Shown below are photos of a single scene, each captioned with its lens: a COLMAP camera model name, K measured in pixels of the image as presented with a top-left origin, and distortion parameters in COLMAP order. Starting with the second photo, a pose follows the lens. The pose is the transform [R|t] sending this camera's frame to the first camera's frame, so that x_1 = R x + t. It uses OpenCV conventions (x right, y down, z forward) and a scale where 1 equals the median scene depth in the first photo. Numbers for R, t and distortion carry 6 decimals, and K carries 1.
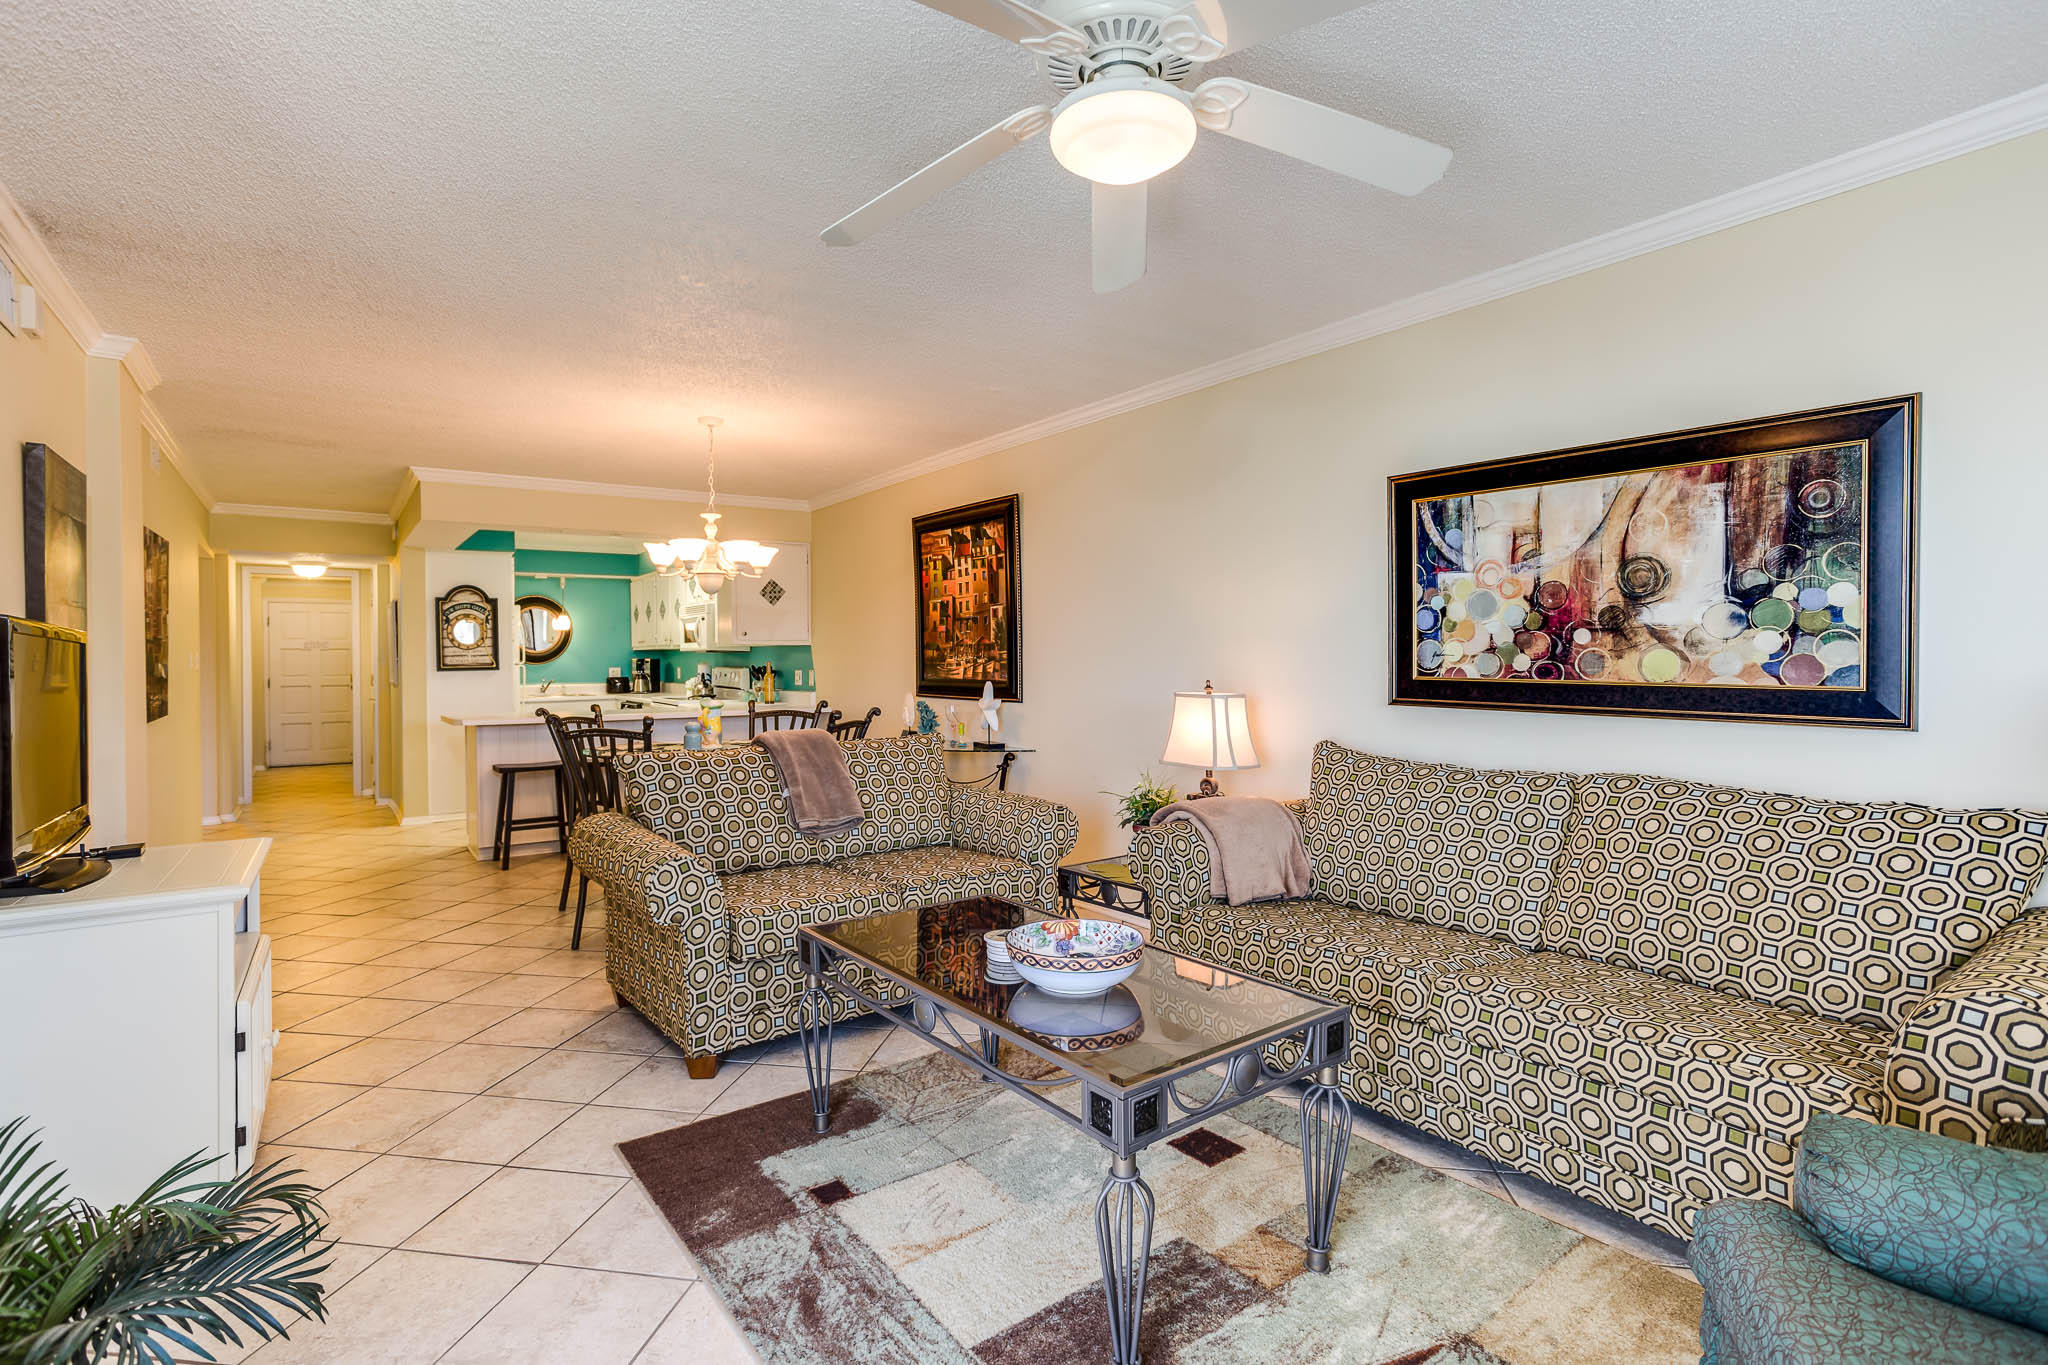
lens RADIAL K [[981.8, 0, 1019.6], [0, 981.8, 682.6], [0, 0, 1]] dist [-0.027114, 0.006234]
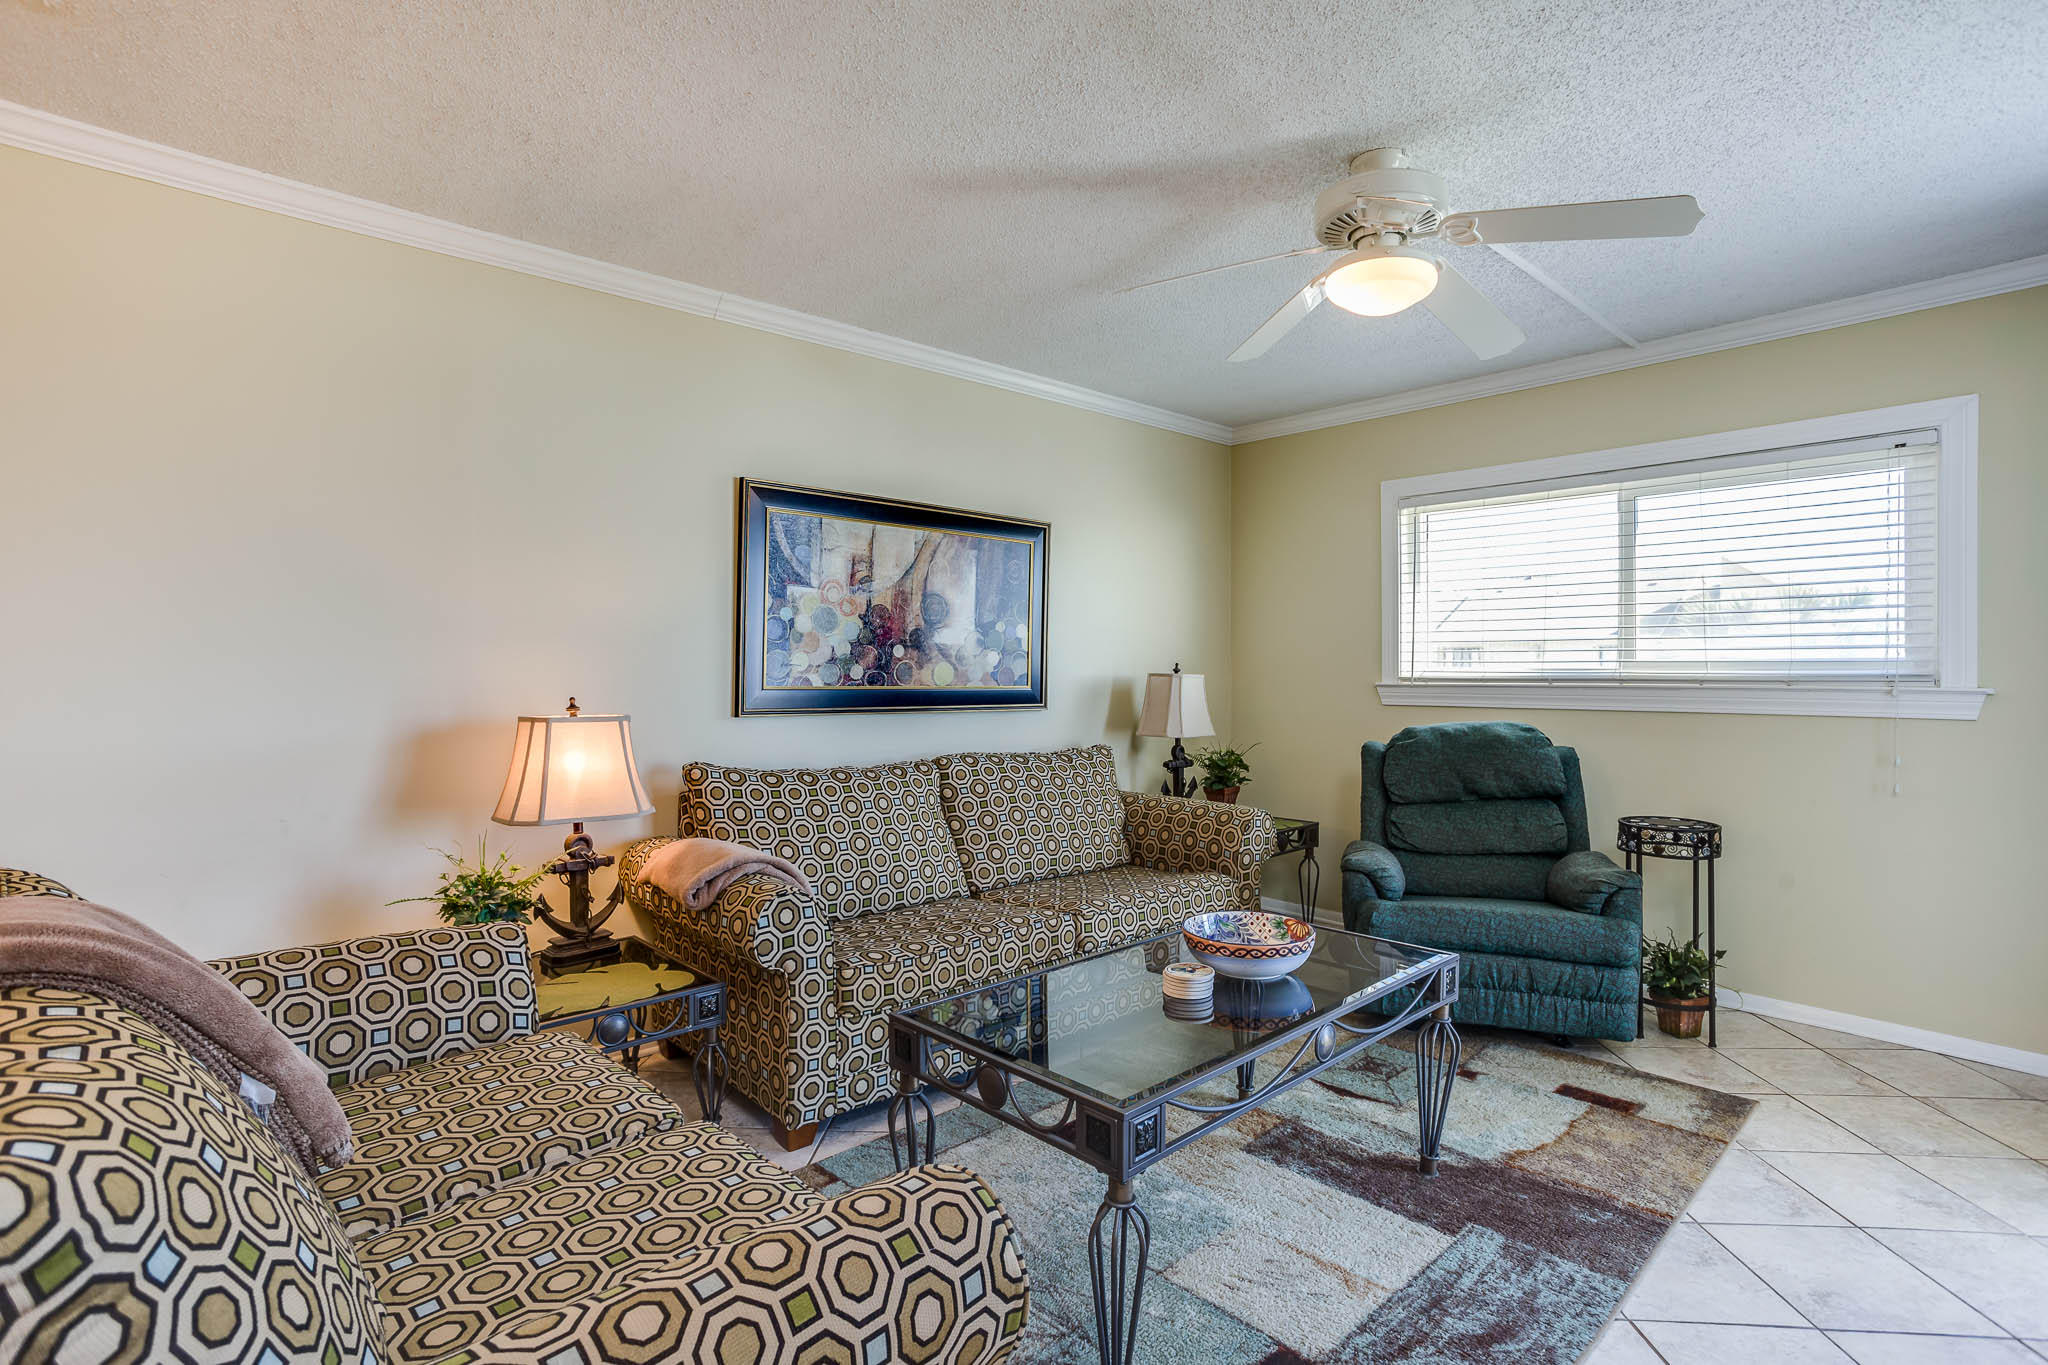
lens RADIAL K [[981.8, 0, 1032.4], [0, 981.8, 685.2], [0, 0, 1]] dist [-0.027114, 0.006234]
pose [[-0.125640, -0.022293, 0.991825, -0.676972], [0.016650, 0.999559, 0.024576, -0.030481], [-0.991936, 0.019601, -0.125213, 0.952241]]
